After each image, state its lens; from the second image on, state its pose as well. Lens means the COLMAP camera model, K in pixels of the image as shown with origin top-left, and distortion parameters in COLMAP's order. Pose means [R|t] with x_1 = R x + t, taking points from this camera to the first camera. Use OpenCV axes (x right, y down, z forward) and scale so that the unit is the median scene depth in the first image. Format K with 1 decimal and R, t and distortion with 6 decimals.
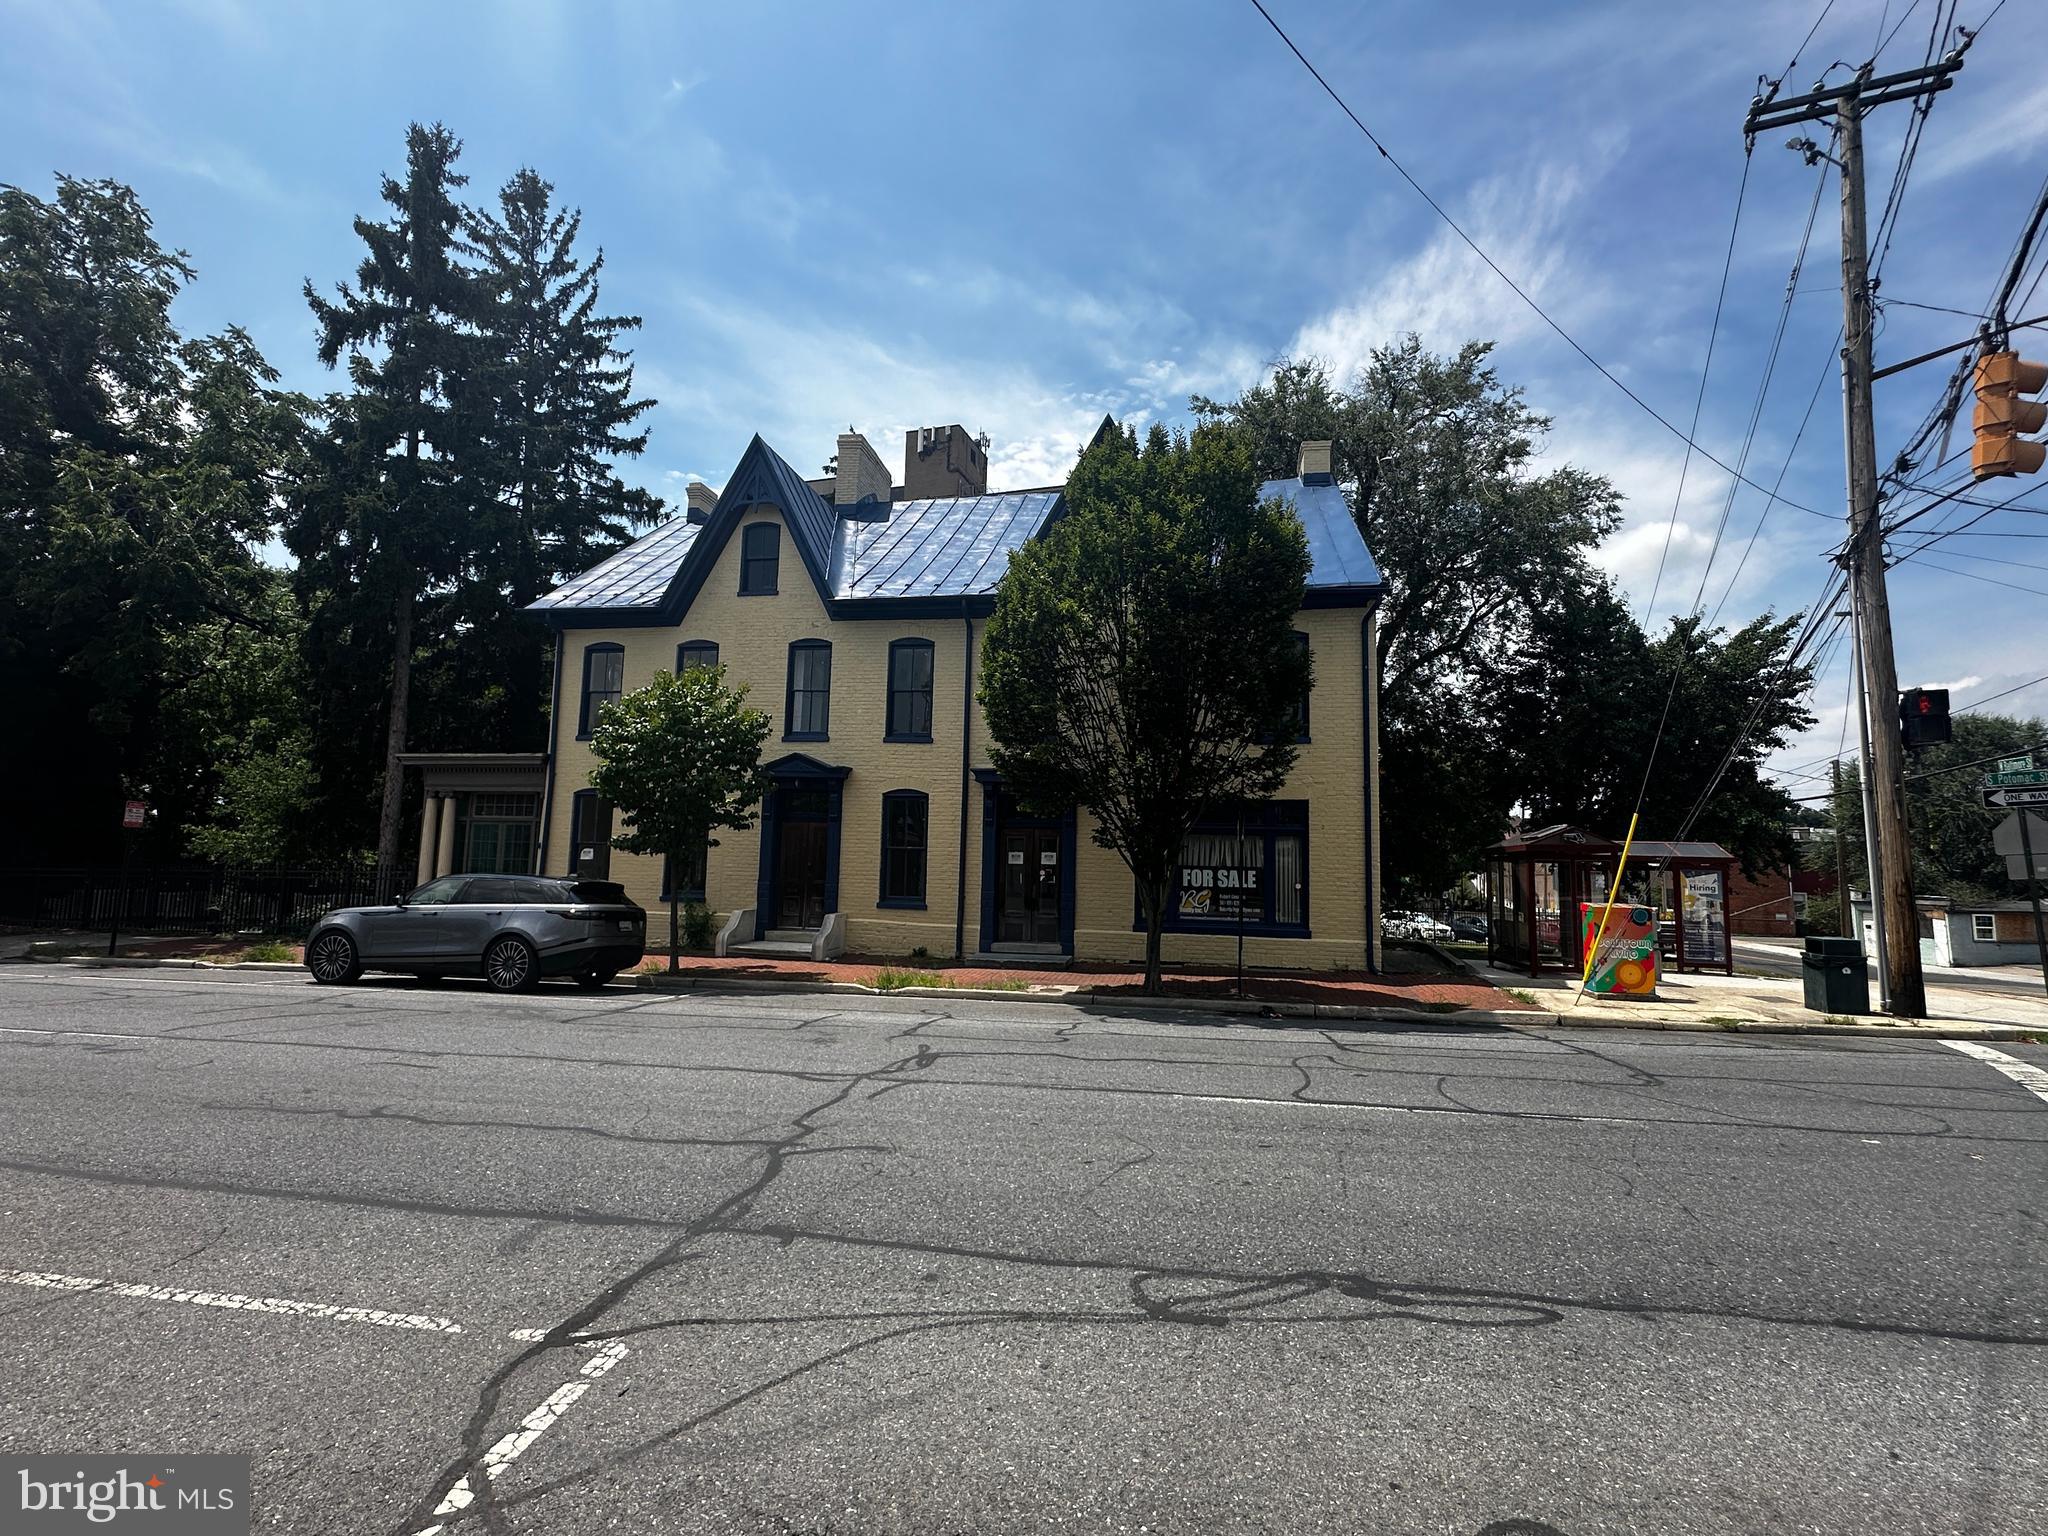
lens RADIAL K [[921.6, 0, 1026.0], [0, 921.6, 760.9], [0, 0, 1]] dist [-0.019474, -0.000003]
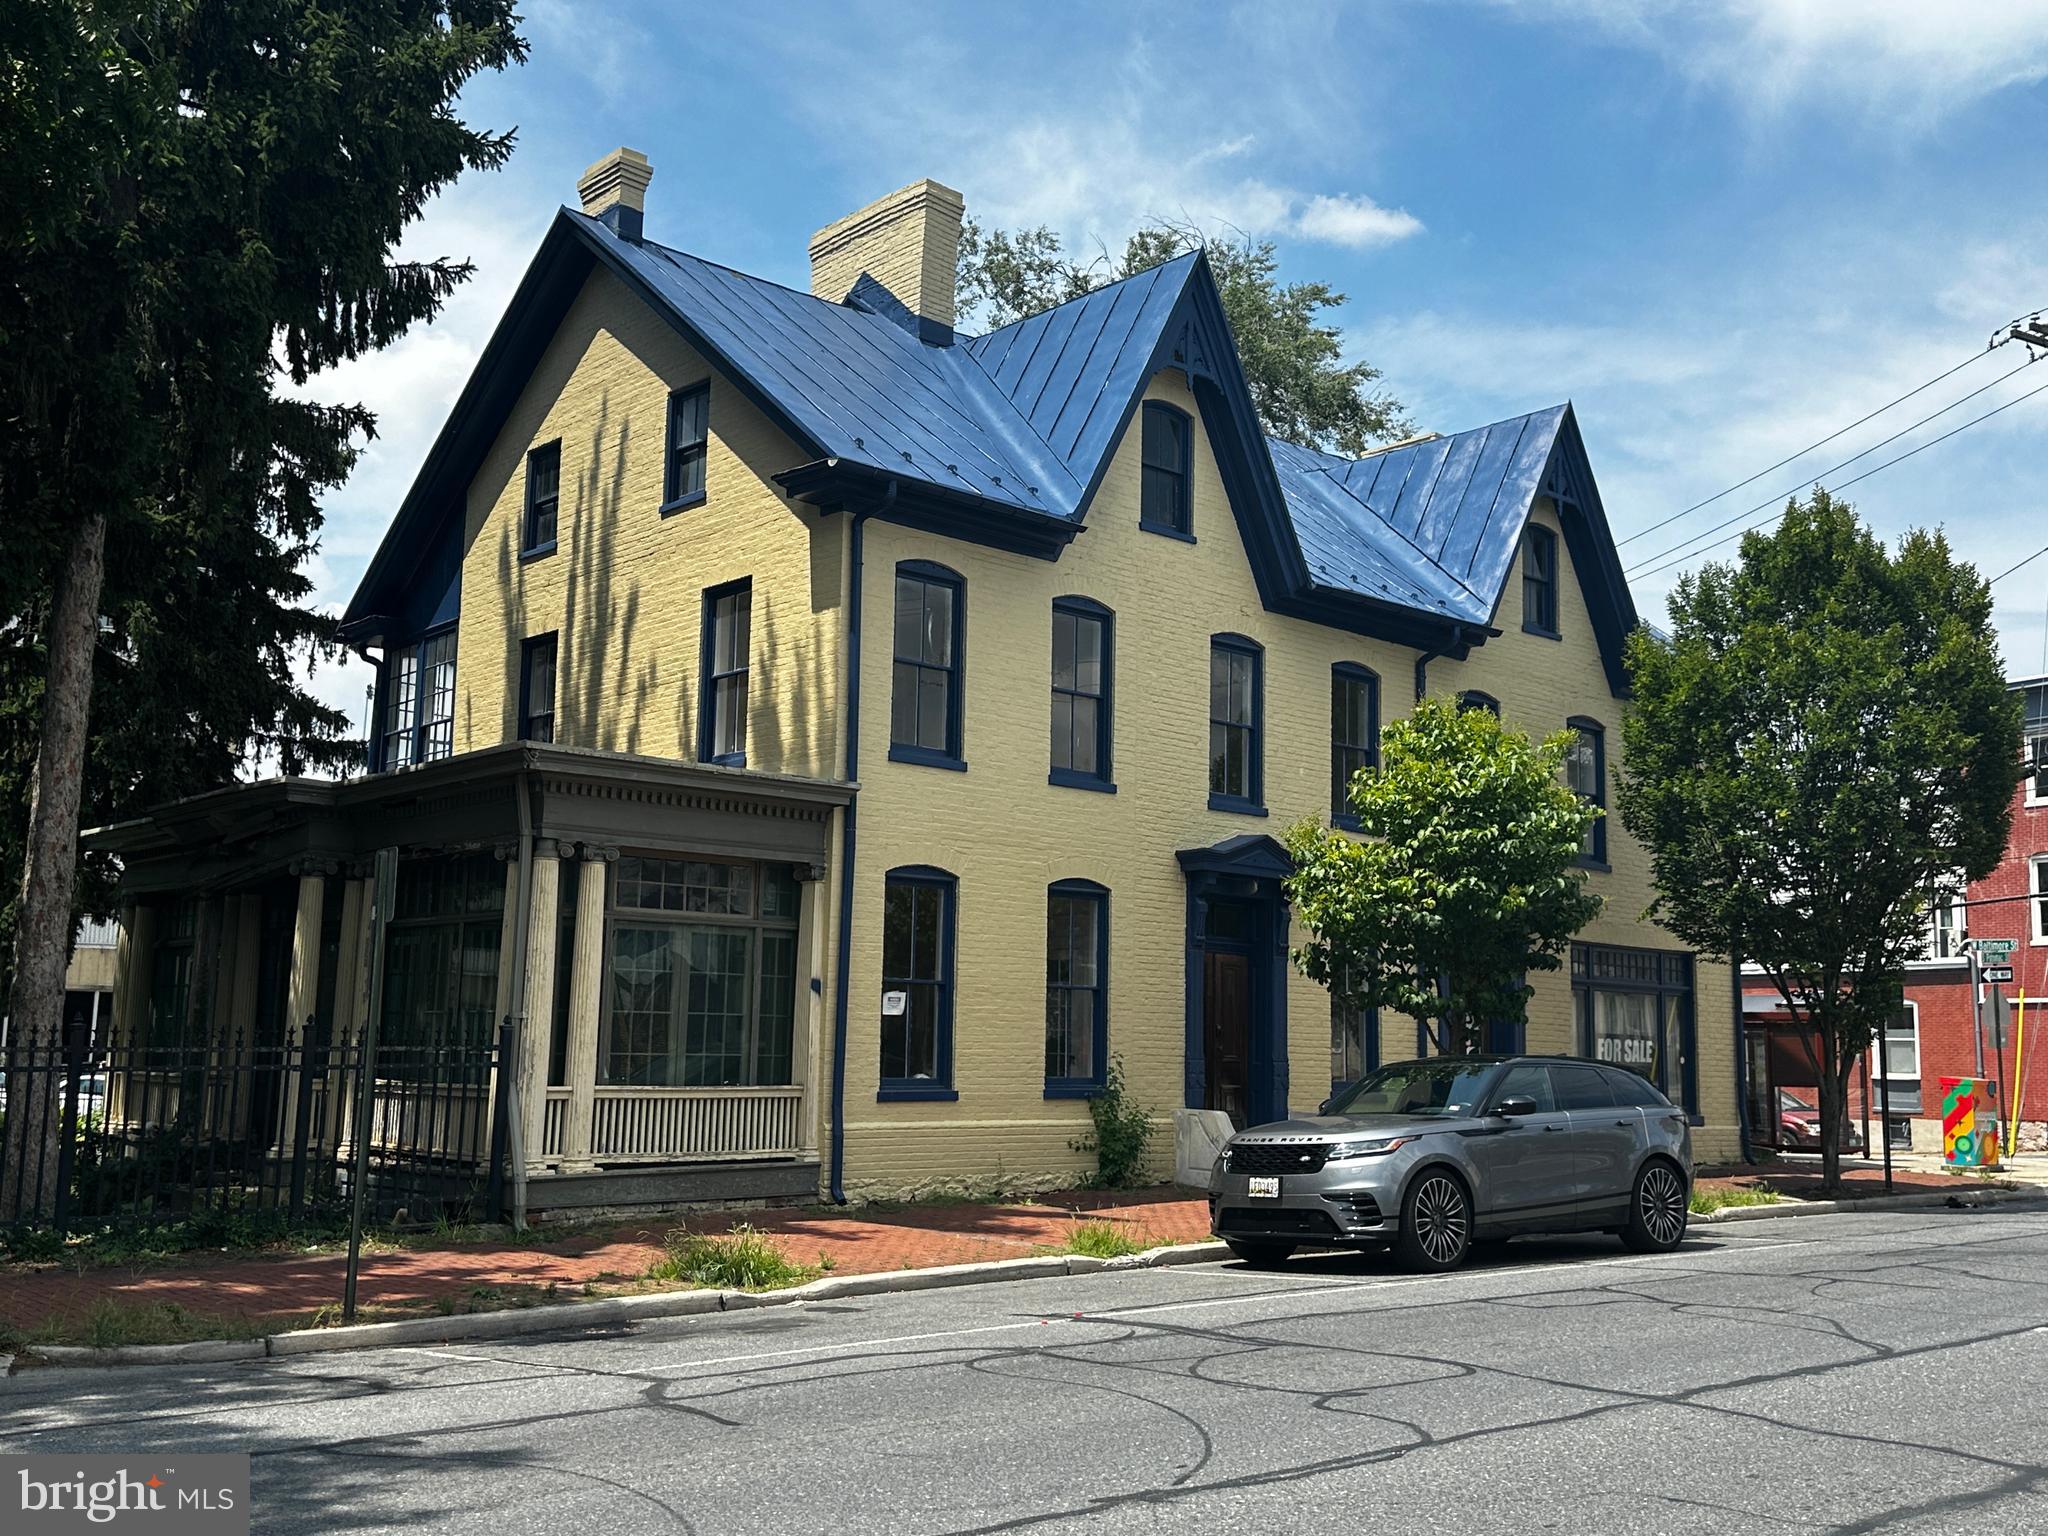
lens RADIAL K [[2010.8, 0, 1028.0], [0, 2010.8, 776.6], [0, 0, 1]] dist [0.106588, 0.000000]
pose [[0.598728, 0.097918, 0.794944, -1.220096], [-0.101962, 0.993742, -0.045610, 0.024160], [-0.794436, -0.053746, 0.604966, 0.317302]]
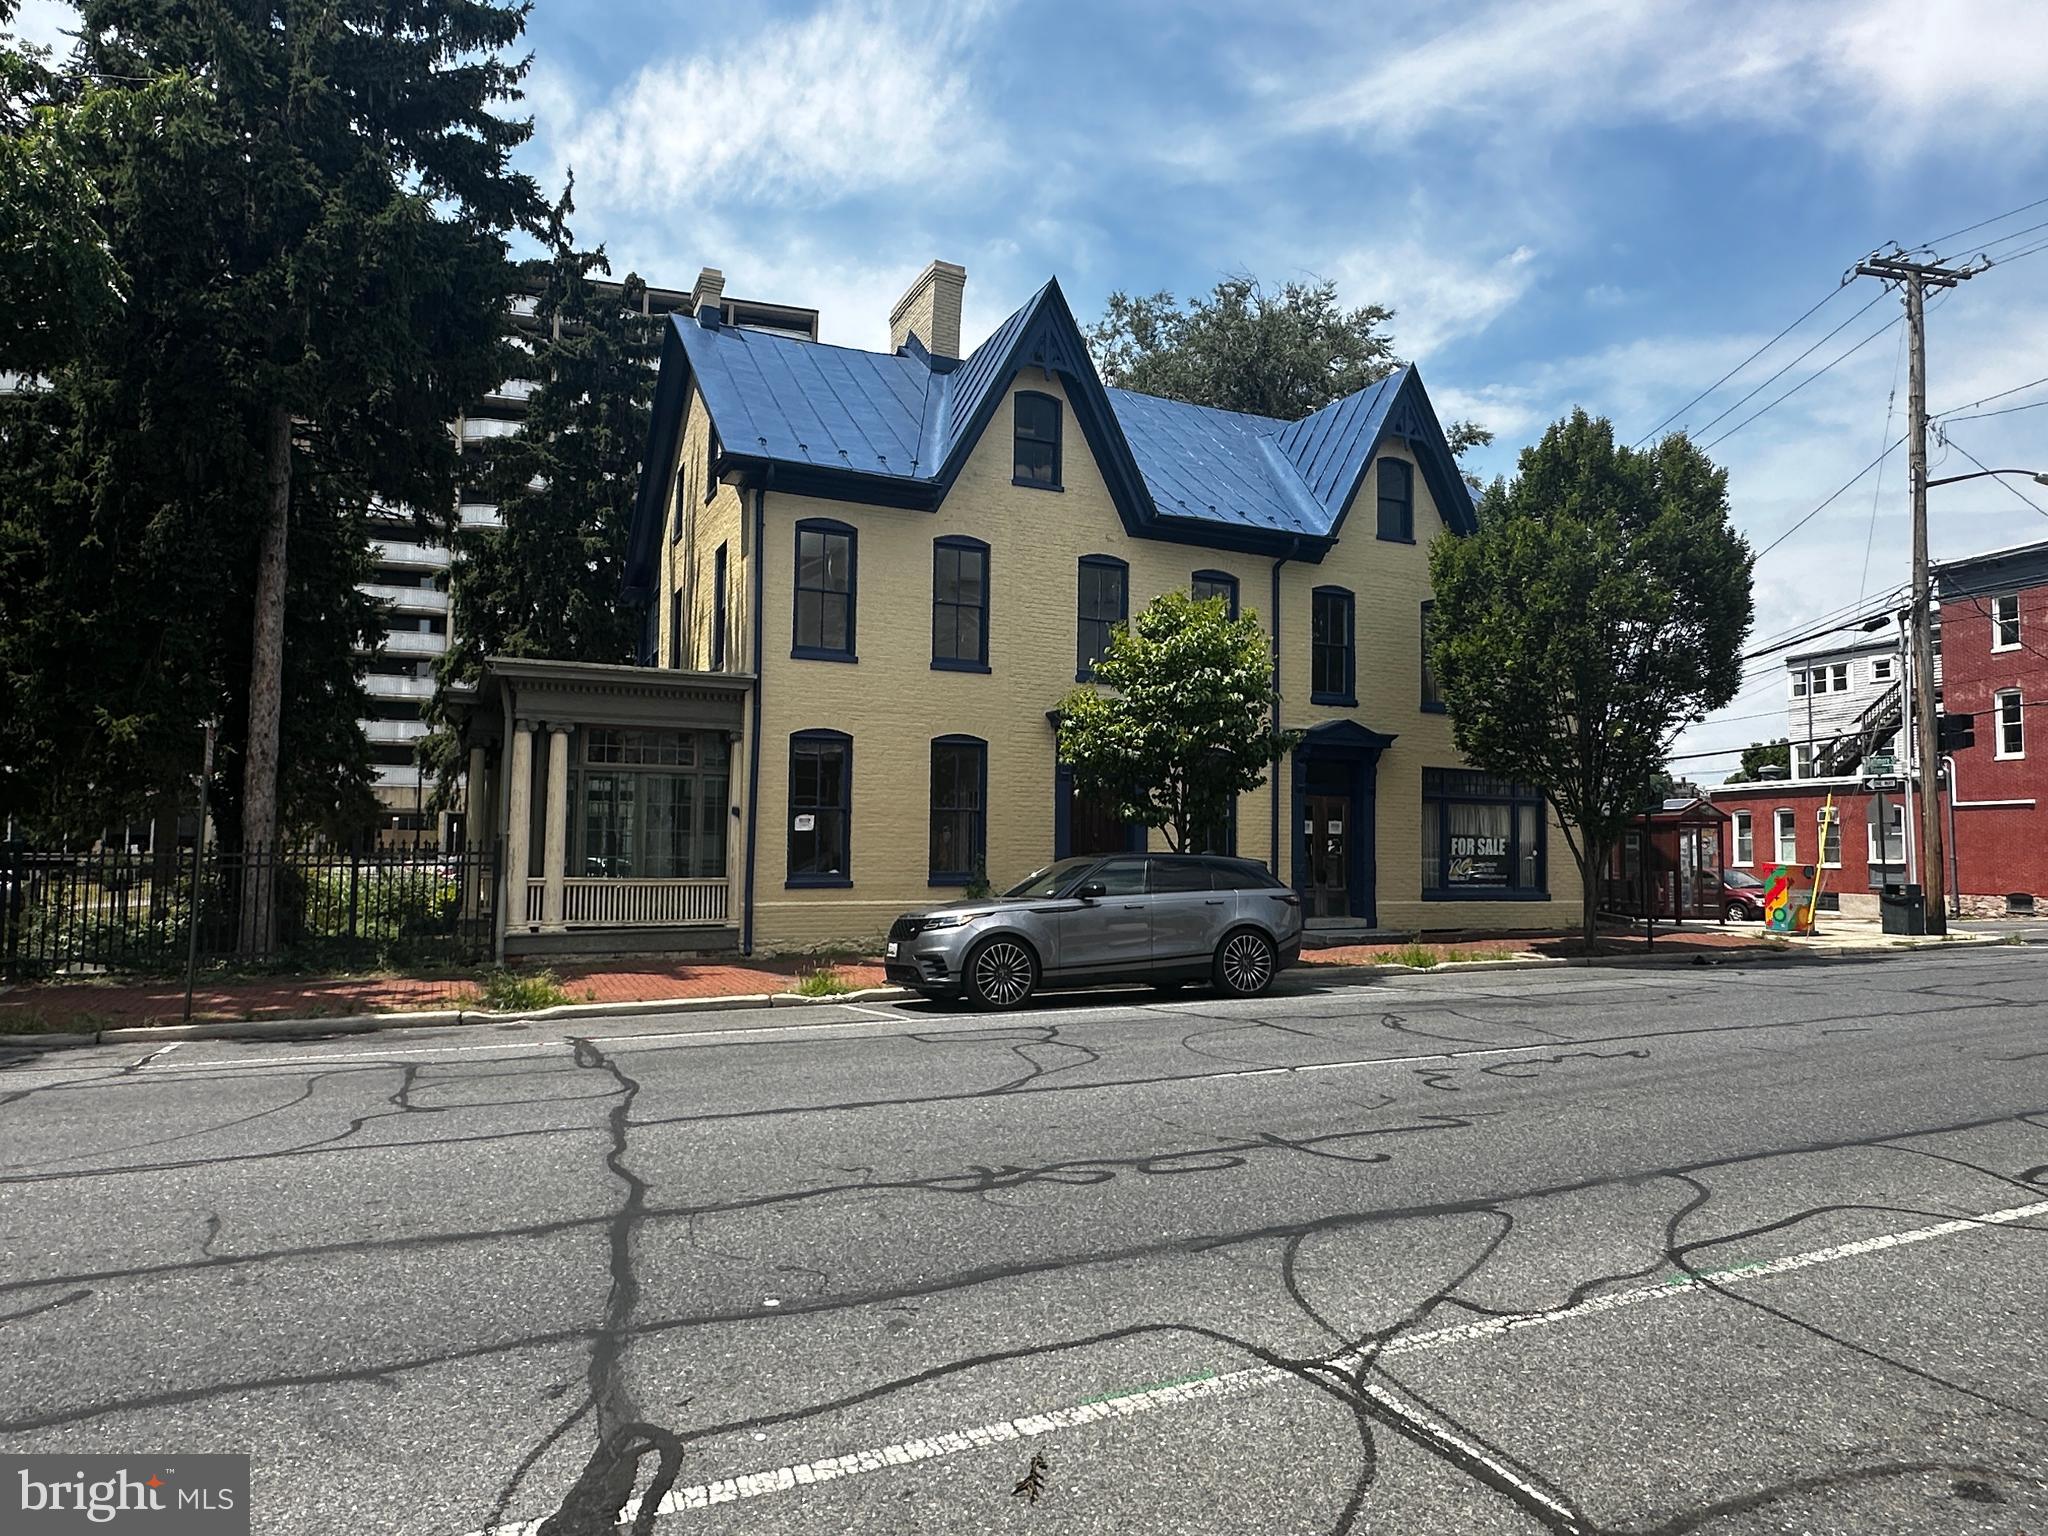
lens RADIAL K [[1267.4, 0, 1013.2], [0, 1267.4, 773.4], [0, 0, 1]] dist [0.002637, 0.016469]
pose [[0.808399, 0.021196, 0.588253, -0.882163], [-0.063140, 0.996708, 0.050856, 0.004478], [-0.585239, -0.078254, 0.807076, 0.132845]]
